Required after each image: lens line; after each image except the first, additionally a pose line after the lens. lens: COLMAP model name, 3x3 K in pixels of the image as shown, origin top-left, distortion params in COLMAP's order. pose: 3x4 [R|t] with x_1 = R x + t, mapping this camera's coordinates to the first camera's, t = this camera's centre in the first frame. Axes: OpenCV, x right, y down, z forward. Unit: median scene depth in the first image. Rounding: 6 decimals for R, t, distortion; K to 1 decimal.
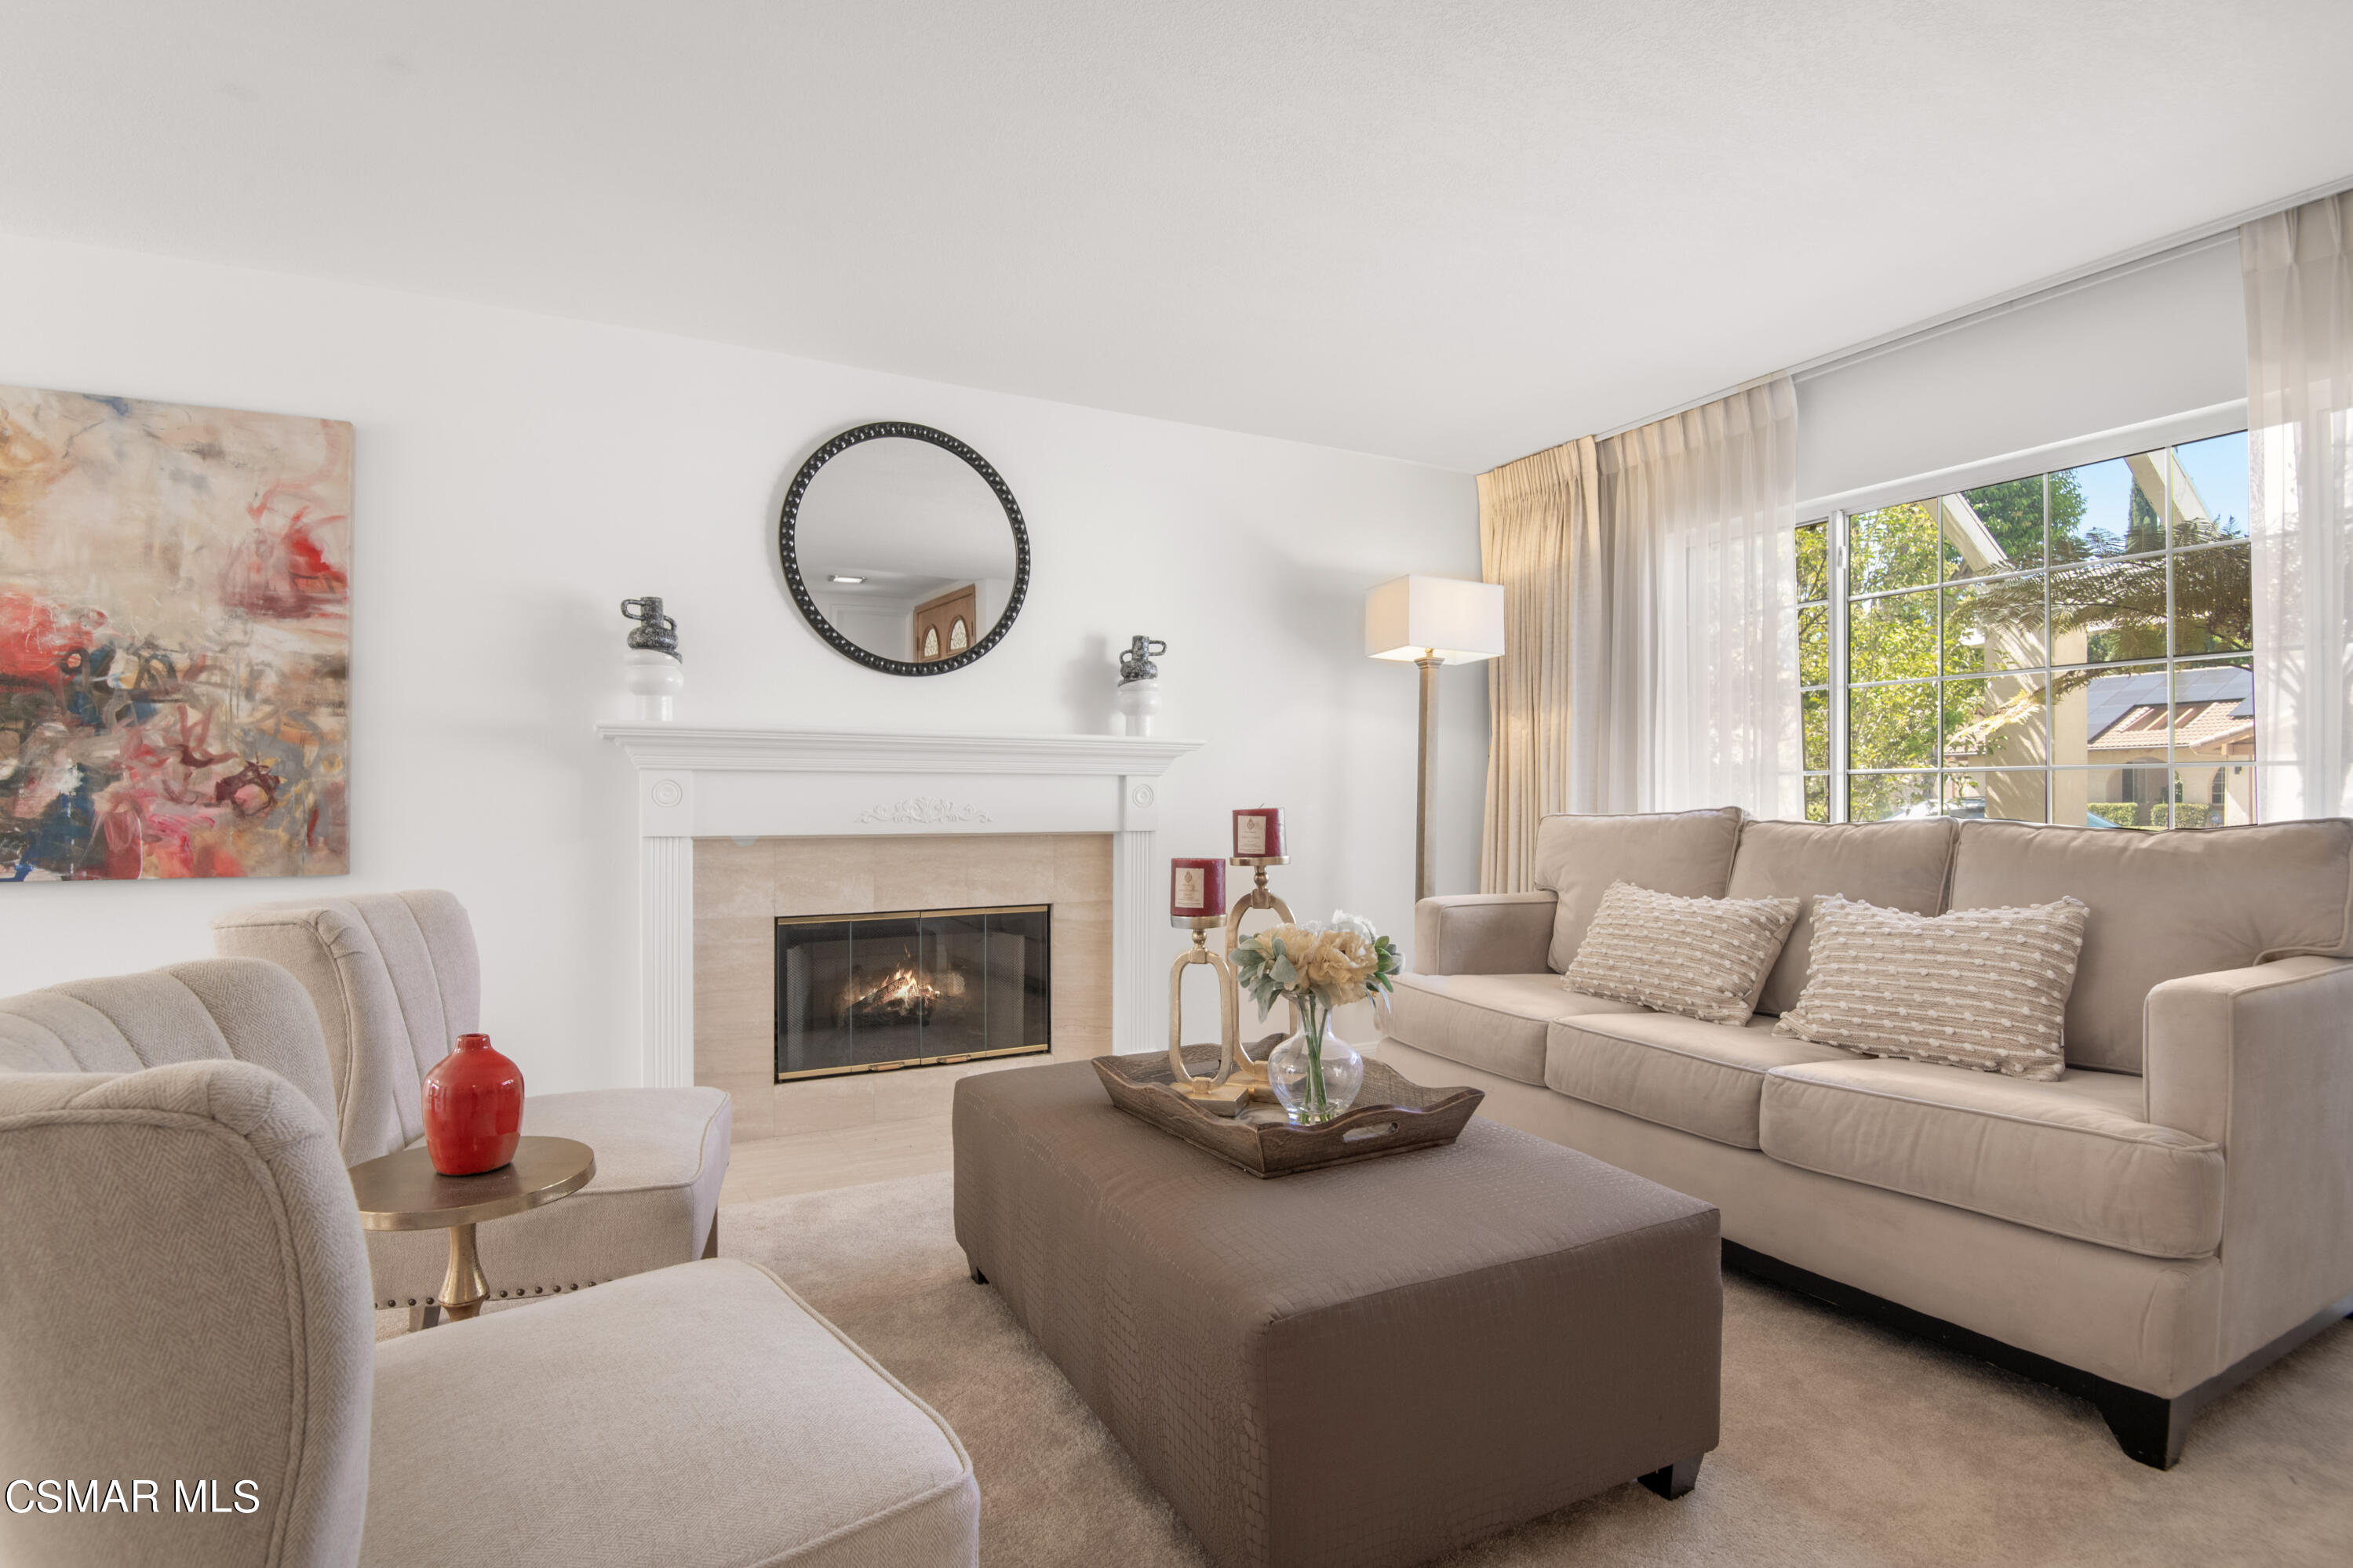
lens RADIAL K [[1086.1, 0, 1153.1], [0, 1086.1, 791.3], [0, 0, 1]] dist [-0.046270, -0.004450]
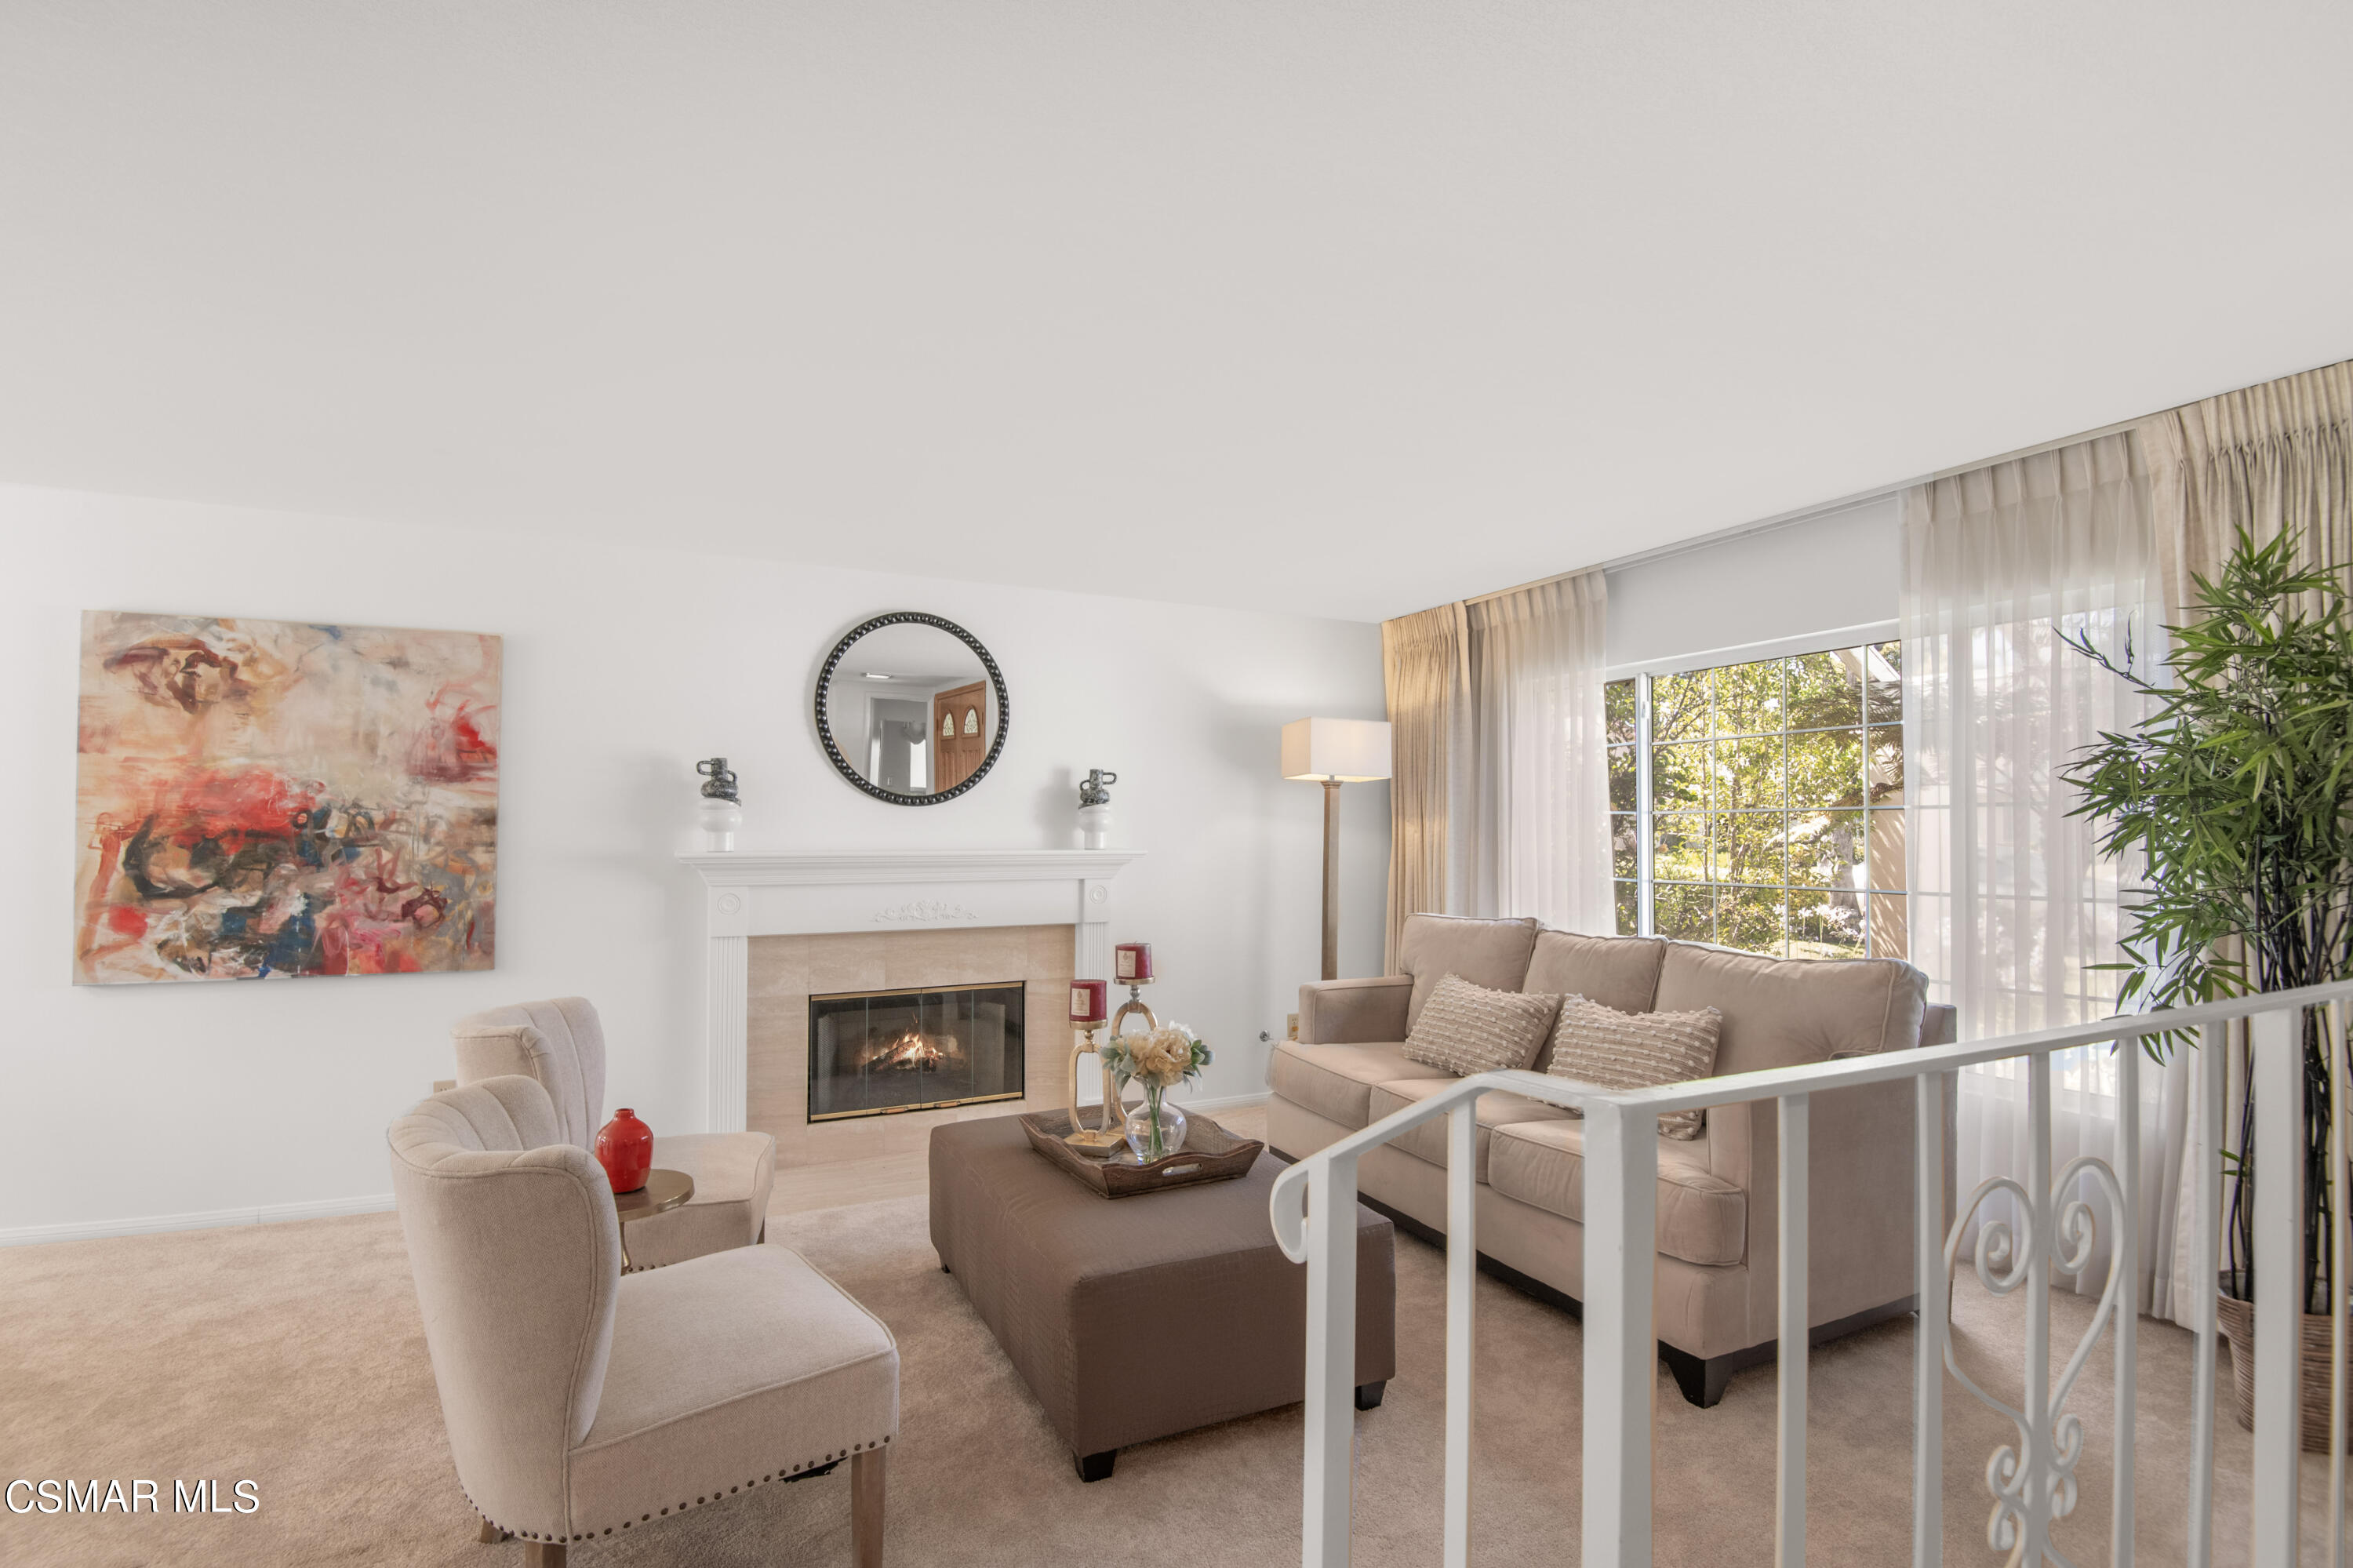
lens RADIAL K [[1086.3, 0, 1176.1], [0, 1086.3, 768.4], [0, 0, 1]] dist [-0.046270, -0.004450]
pose [[0.999843, -0.001081, -0.017694, 0.145422], [0.000427, 0.999317, -0.036942, -0.134946], [0.017722, 0.036929, 0.999161, -0.378925]]
